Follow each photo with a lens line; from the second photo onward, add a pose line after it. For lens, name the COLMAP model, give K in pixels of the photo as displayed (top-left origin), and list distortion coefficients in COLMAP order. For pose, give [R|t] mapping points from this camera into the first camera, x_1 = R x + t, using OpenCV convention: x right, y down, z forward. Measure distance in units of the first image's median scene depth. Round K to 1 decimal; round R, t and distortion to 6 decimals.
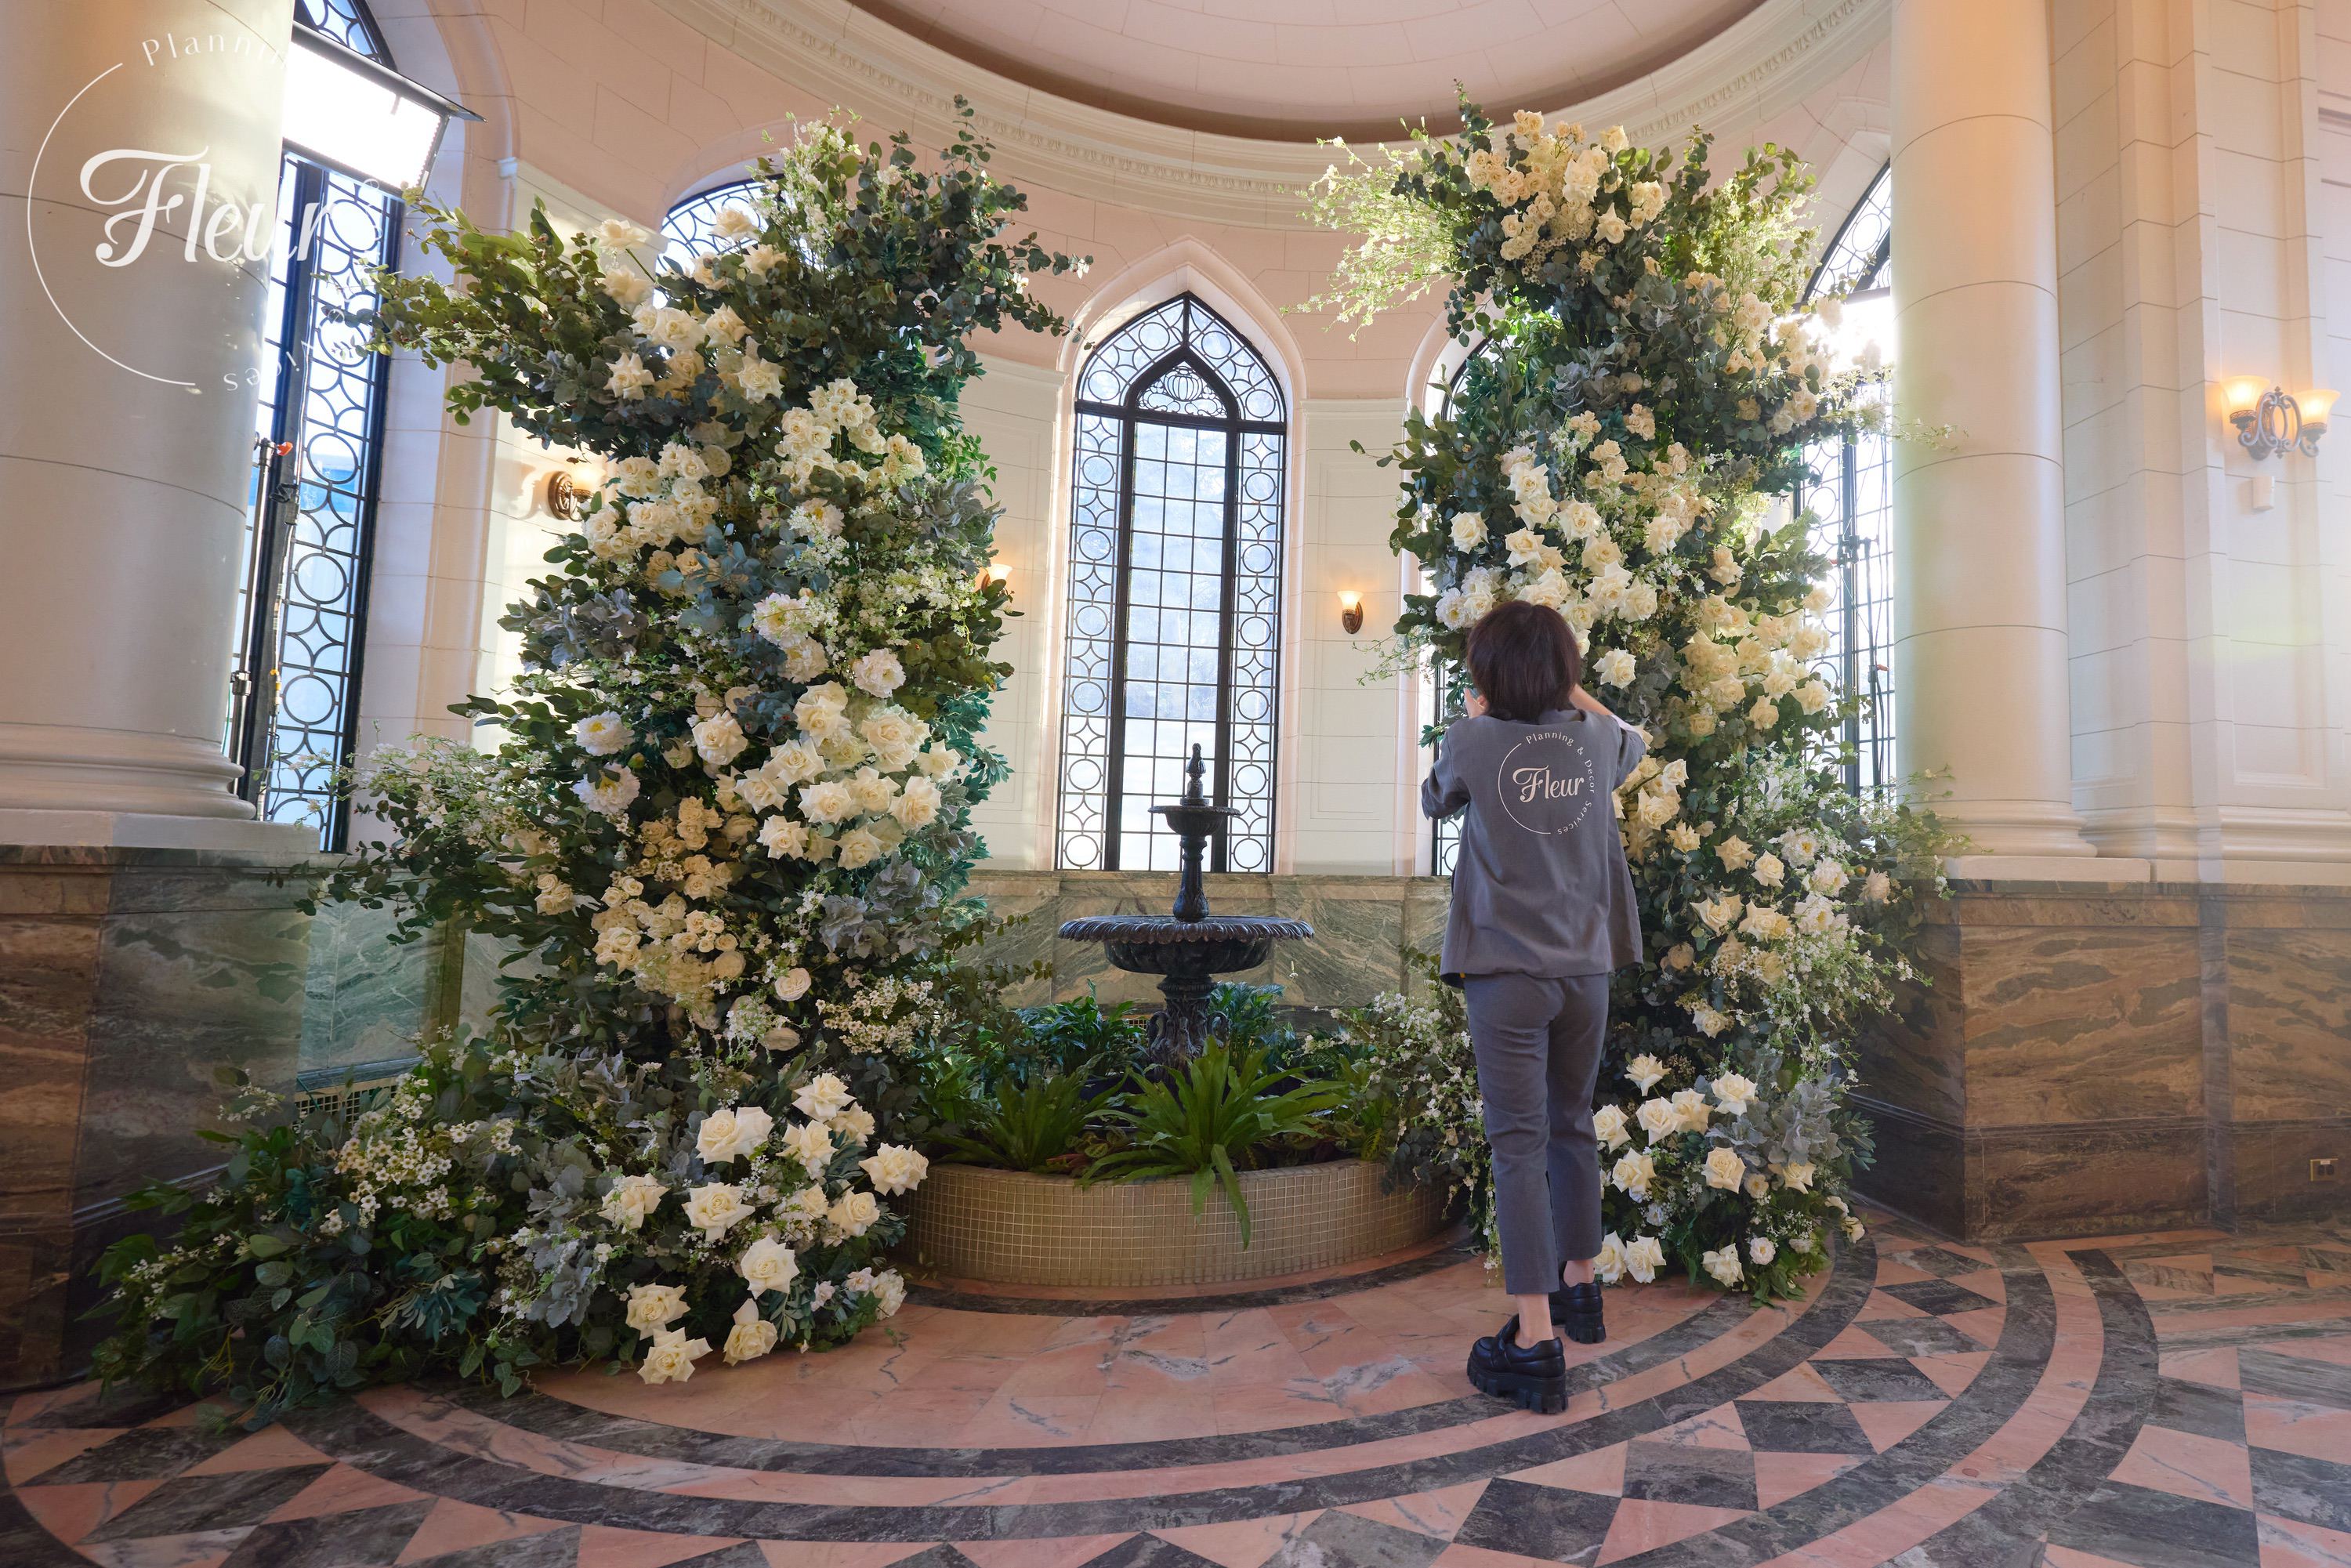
lens RADIAL K [[1264.8, 0, 1473.5], [0, 1264.8, 774.4], [0, 0, 1]] dist [0.000723, 0.000860]
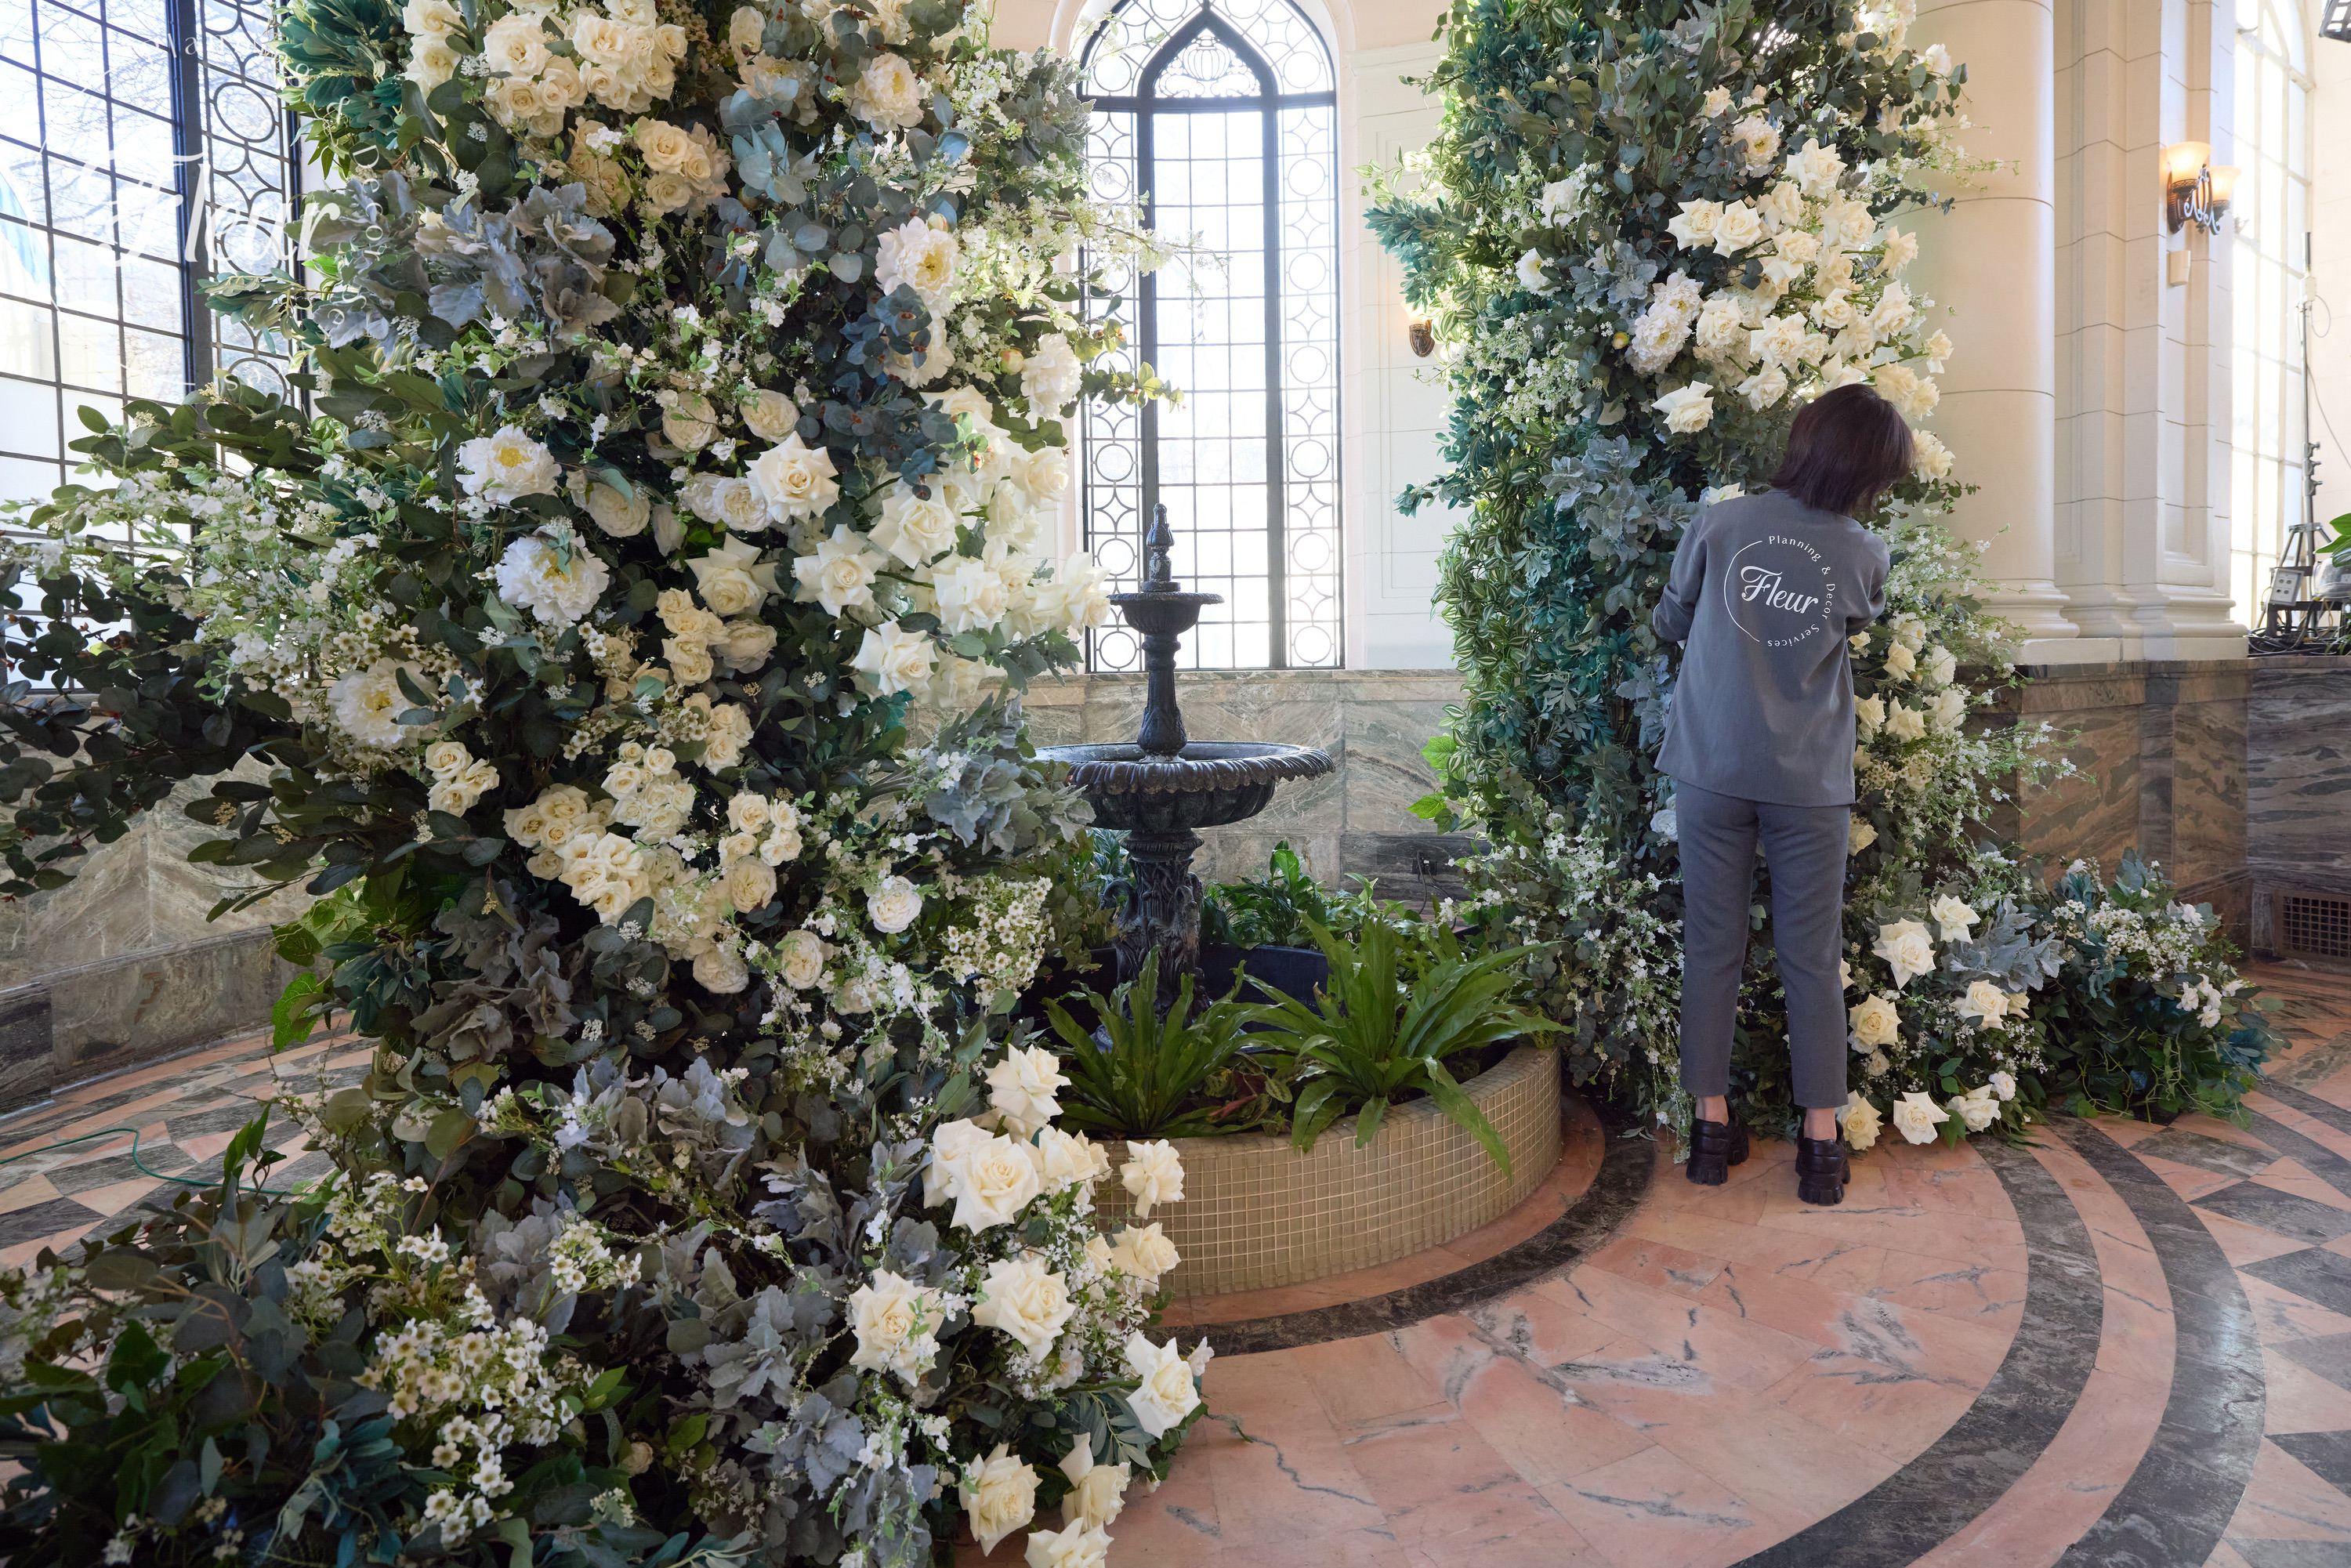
lens RADIAL K [[1356.3, 0, 1270.2], [0, 1356.3, 713.9], [0, 0, 1]] dist [-0.038332, 0.025685]
pose [[0.924619, -0.043499, 0.378401, -0.545443], [-0.003460, 0.992457, 0.122543, -0.001035], [-0.380877, -0.114615, 0.917494, 0.321724]]
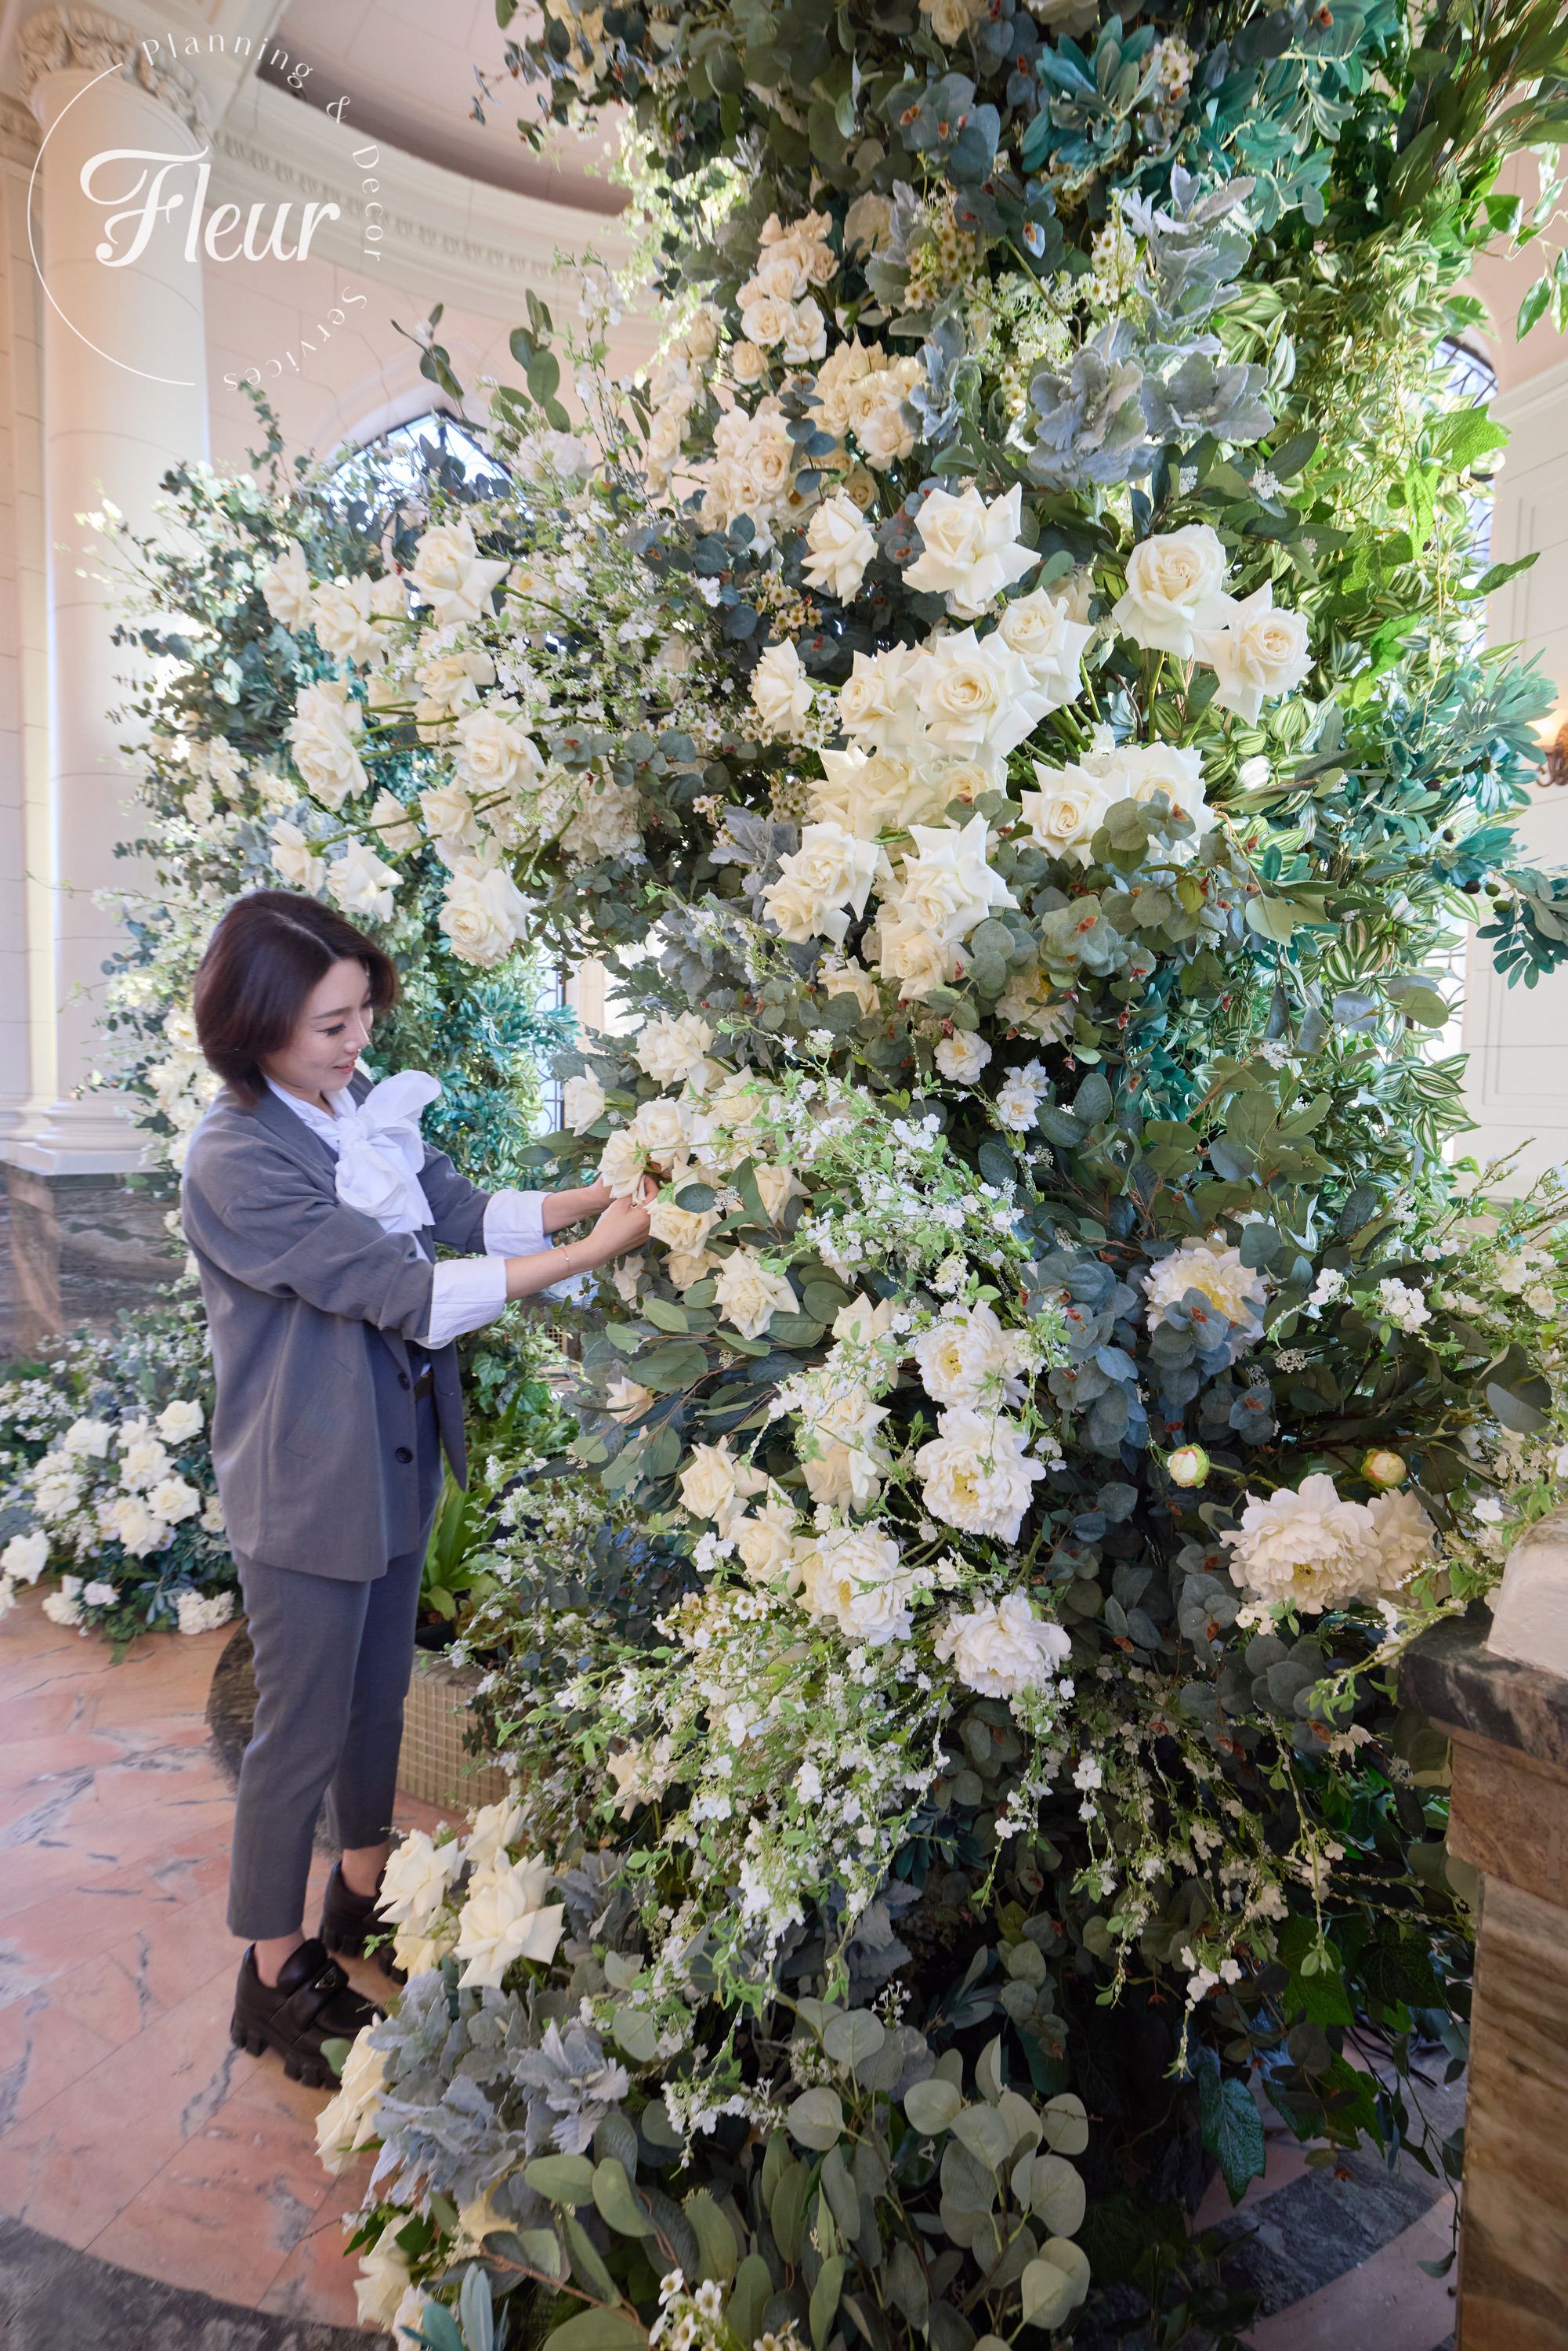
lens RADIAL K [[1222.4, 0, 763.6], [0, 1222.4, 1182.6], [0, 0, 1]] dist [-0.040652, 0.026865]
pose [[0.420026, 0.066185, -0.905095, 0.550186], [0.066908, 0.992364, 0.103617, -0.024508], [0.905042, -0.104080, 0.412391, 0.885449]]
